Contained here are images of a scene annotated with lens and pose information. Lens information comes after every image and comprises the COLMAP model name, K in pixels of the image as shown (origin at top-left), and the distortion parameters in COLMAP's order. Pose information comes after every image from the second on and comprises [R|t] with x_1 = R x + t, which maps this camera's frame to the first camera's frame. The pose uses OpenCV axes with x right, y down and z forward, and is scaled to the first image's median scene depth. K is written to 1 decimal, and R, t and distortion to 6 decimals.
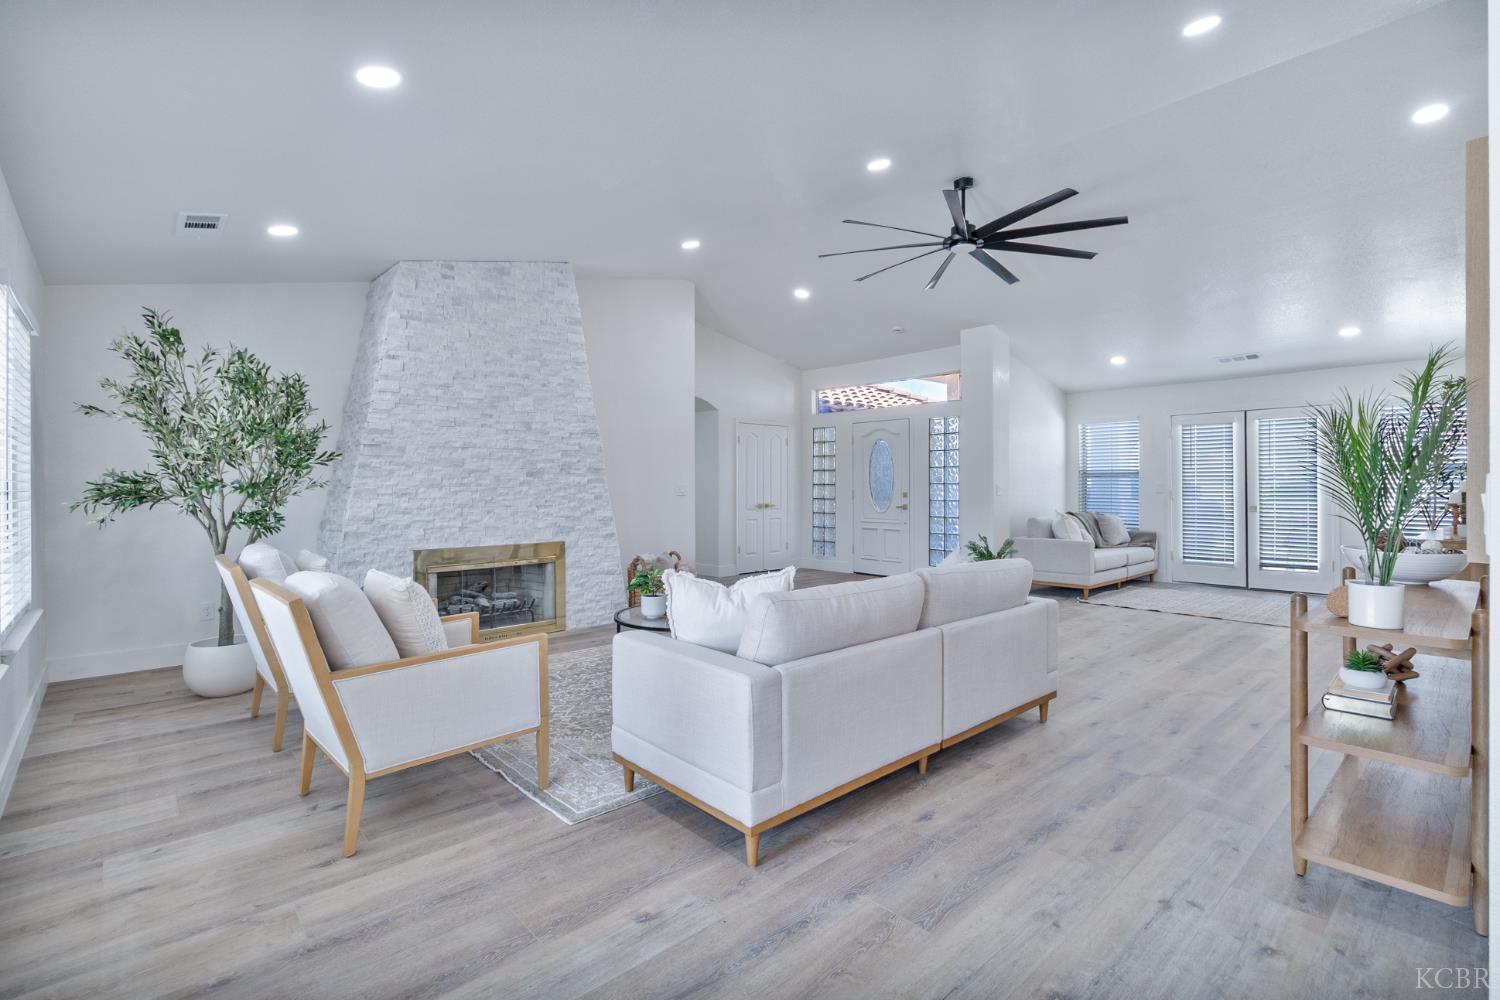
lens RADIAL K [[690.9, 0, 745.0], [0, 690.9, 484.1], [0, 0, 1]] dist [-0.003368, 0.000031]
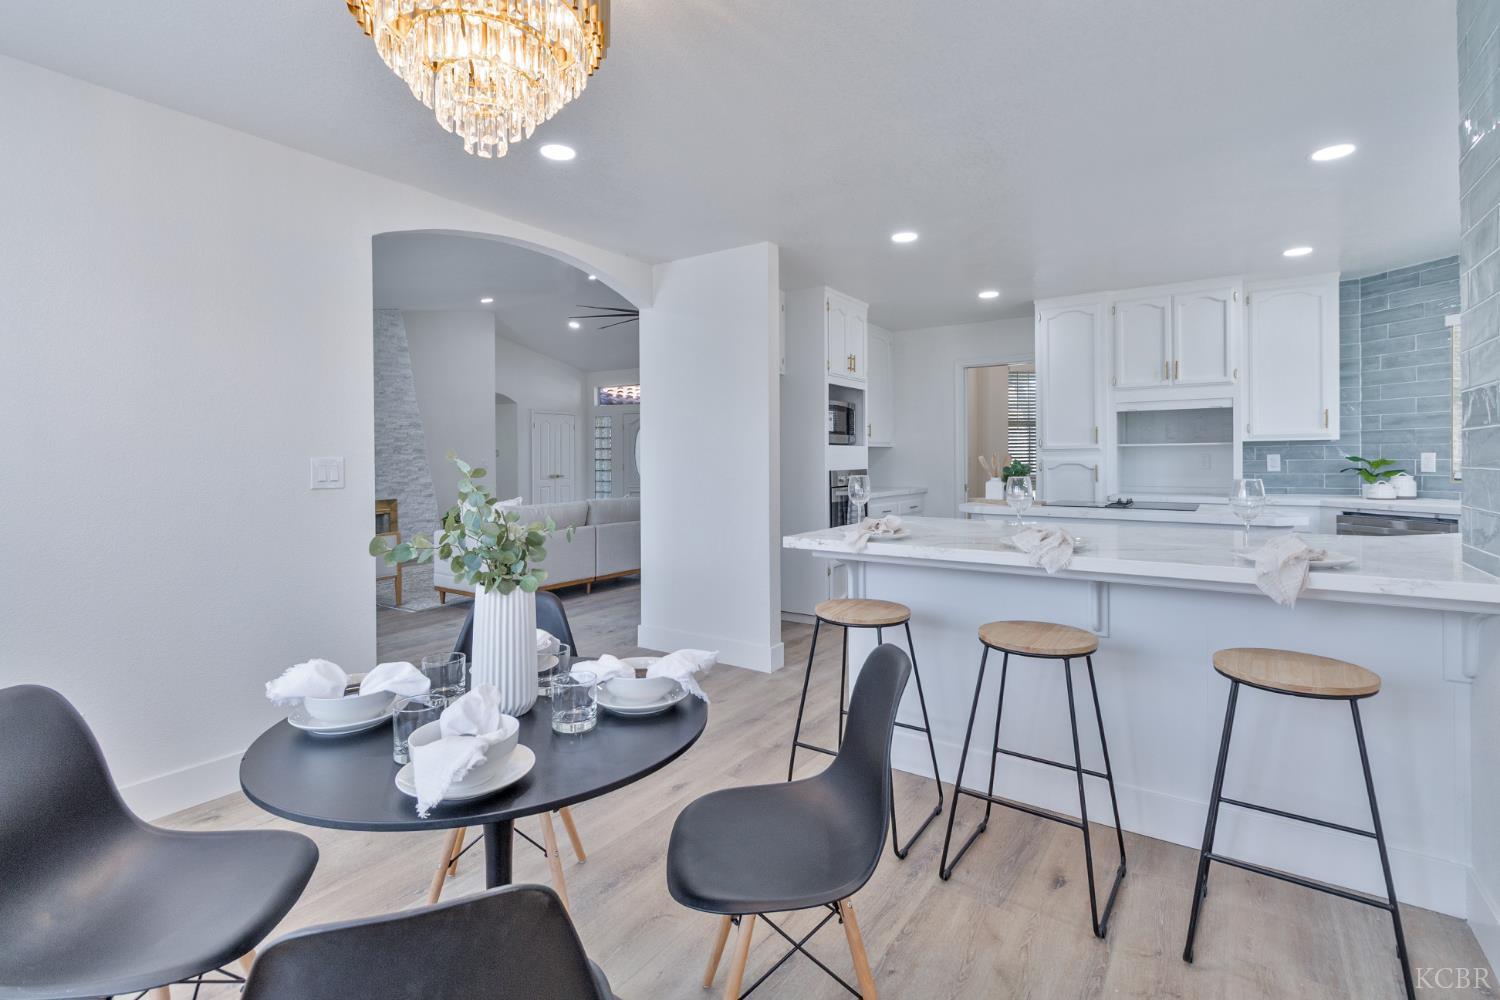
lens RADIAL K [[690.9, 0, 744.2], [0, 690.9, 458.0], [0, 0, 1]] dist [-0.003368, 0.000031]
pose [[0.971335, -0.004850, 0.237664, 0.104849], [0.005432, 0.999984, -0.001793, 0.001817], [-0.237651, 0.003033, 0.971346, -0.583057]]
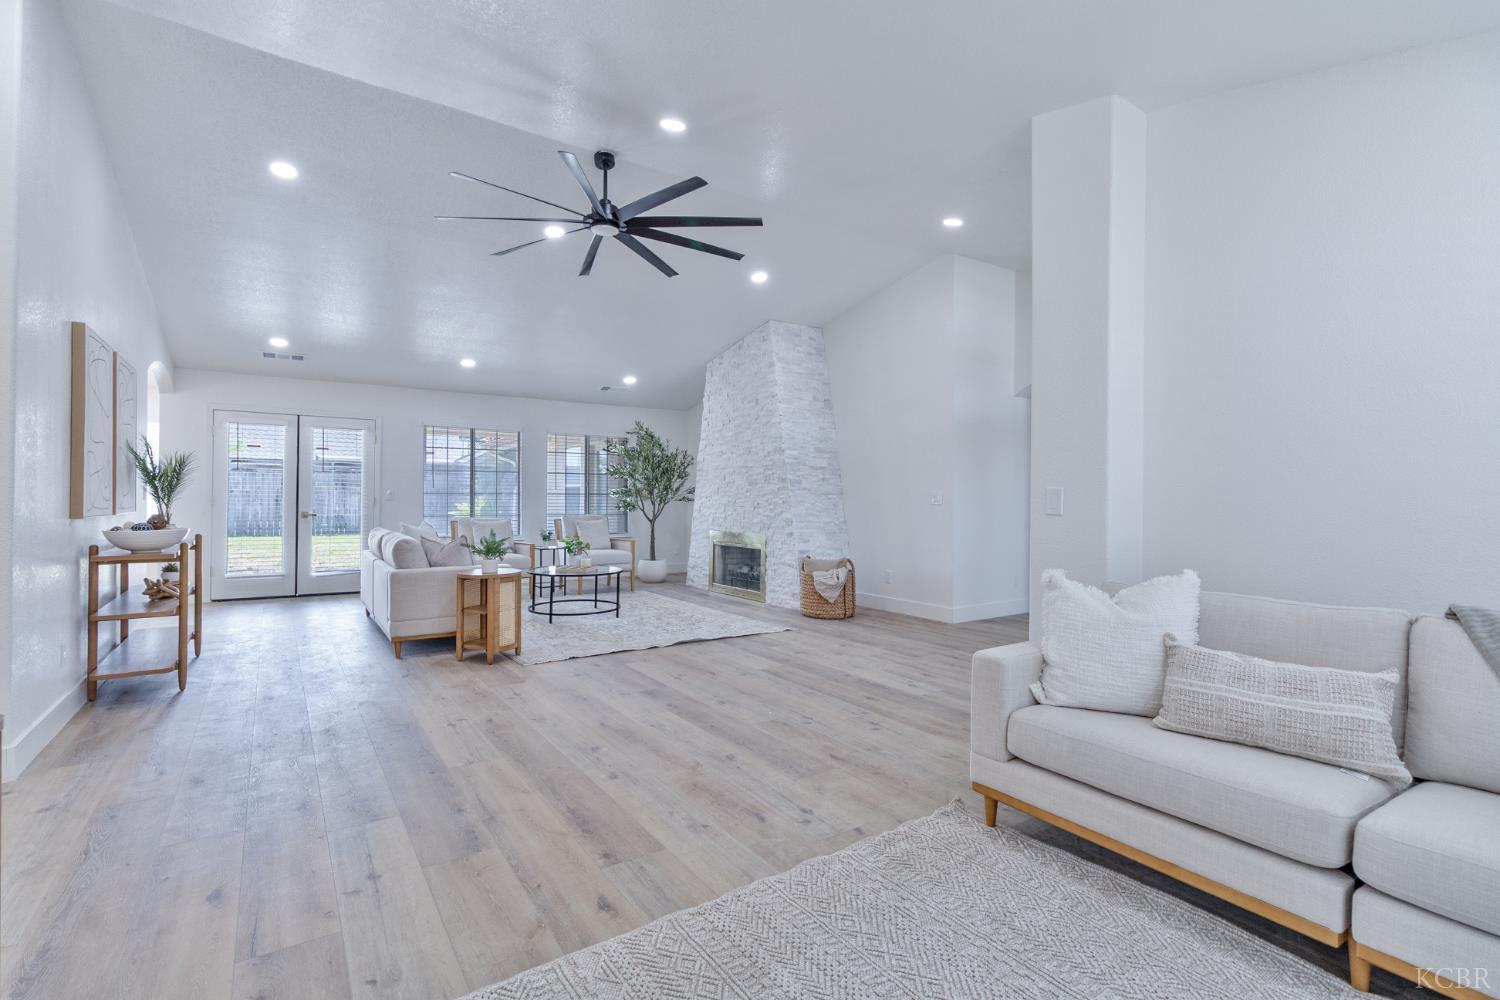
lens RADIAL K [[690.9, 0, 737.2], [0, 690.9, 500.2], [0, 0, 1]] dist [-0.003368, 0.000031]
pose [[-0.133017, 0.008914, -0.991074, 1.018341], [-0.007246, 0.999924, 0.009966, 0.004409], [0.991087, 0.008507, -0.132943, 1.086881]]
